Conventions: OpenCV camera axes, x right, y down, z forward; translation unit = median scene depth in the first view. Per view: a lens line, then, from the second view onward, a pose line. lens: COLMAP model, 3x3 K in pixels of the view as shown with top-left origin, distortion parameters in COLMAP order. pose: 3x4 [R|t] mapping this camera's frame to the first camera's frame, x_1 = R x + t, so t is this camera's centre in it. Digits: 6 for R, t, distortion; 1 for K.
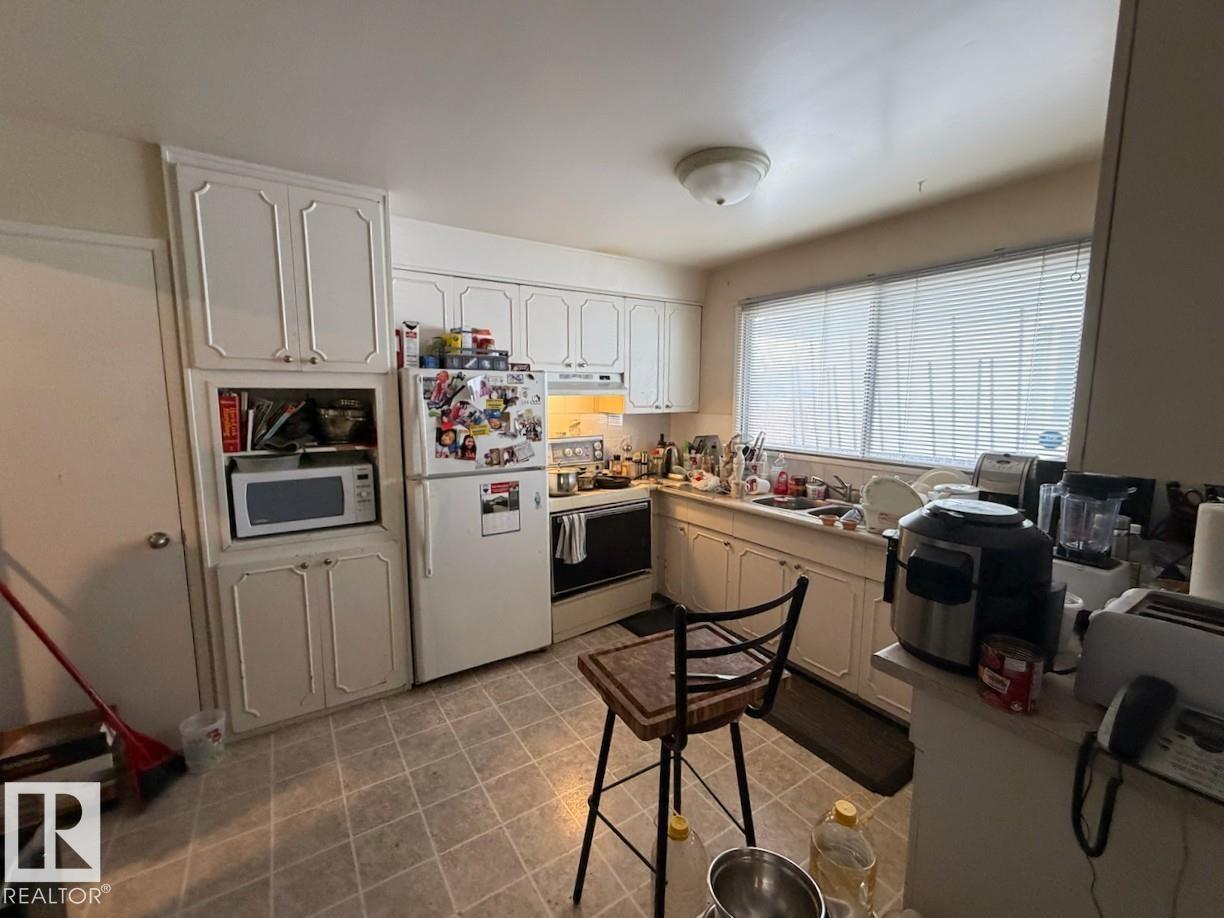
lens RADIAL K [[492.1, 0, 574.4], [0, 492.1, 453.6], [0, 0, 1]] dist [0.002425, 0.001235]
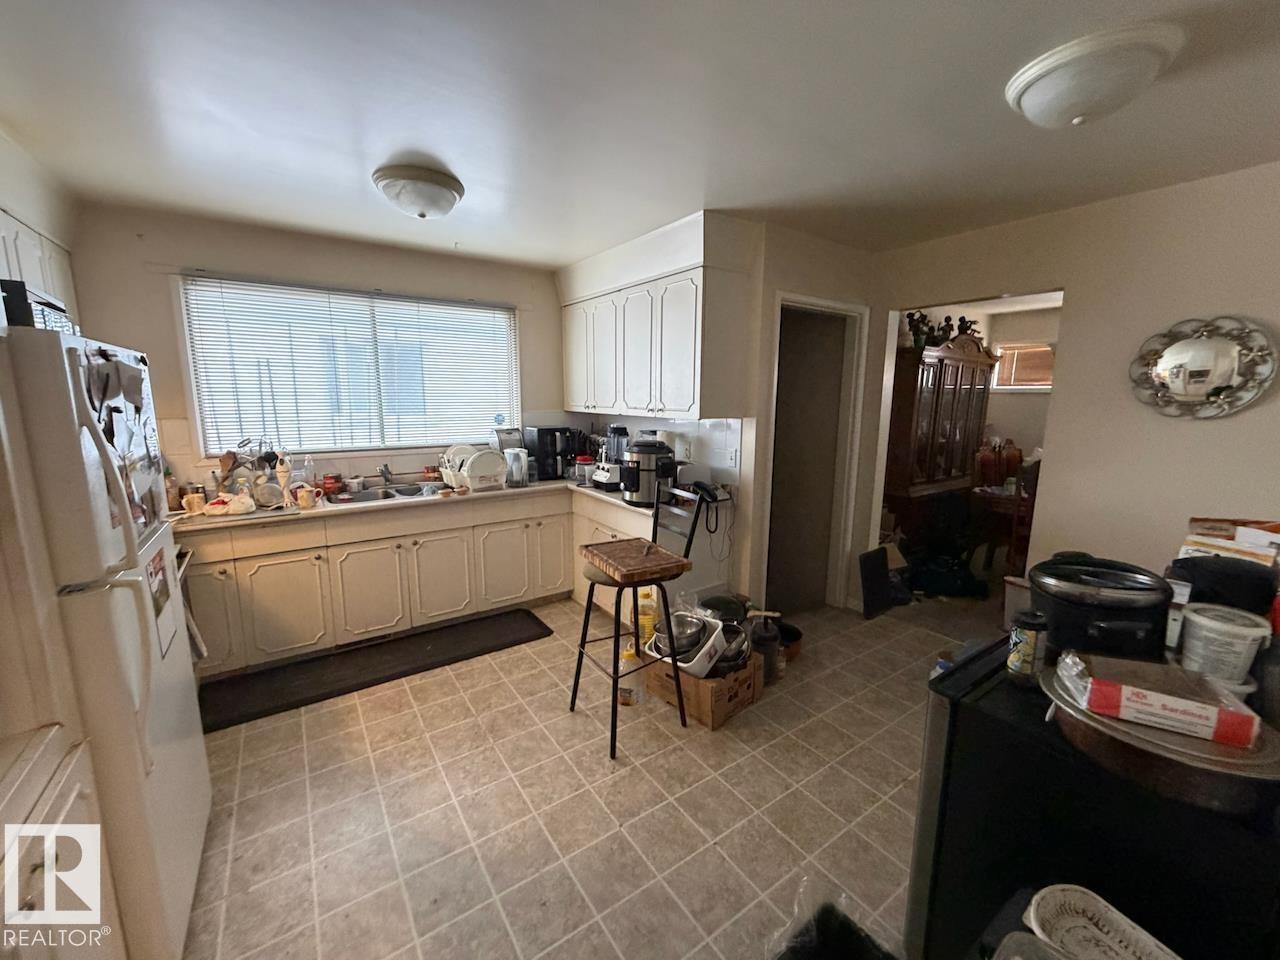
lens RADIAL K [[514.6, 0, 637.3], [0, 514.6, 479.6], [0, 0, 1]] dist [0.002425, 0.001235]
pose [[-0.027383, -0.173594, 0.984437, -0.663841], [0.109427, 0.978367, 0.175568, -0.066194], [-0.993618, 0.112532, -0.007794, 0.429030]]
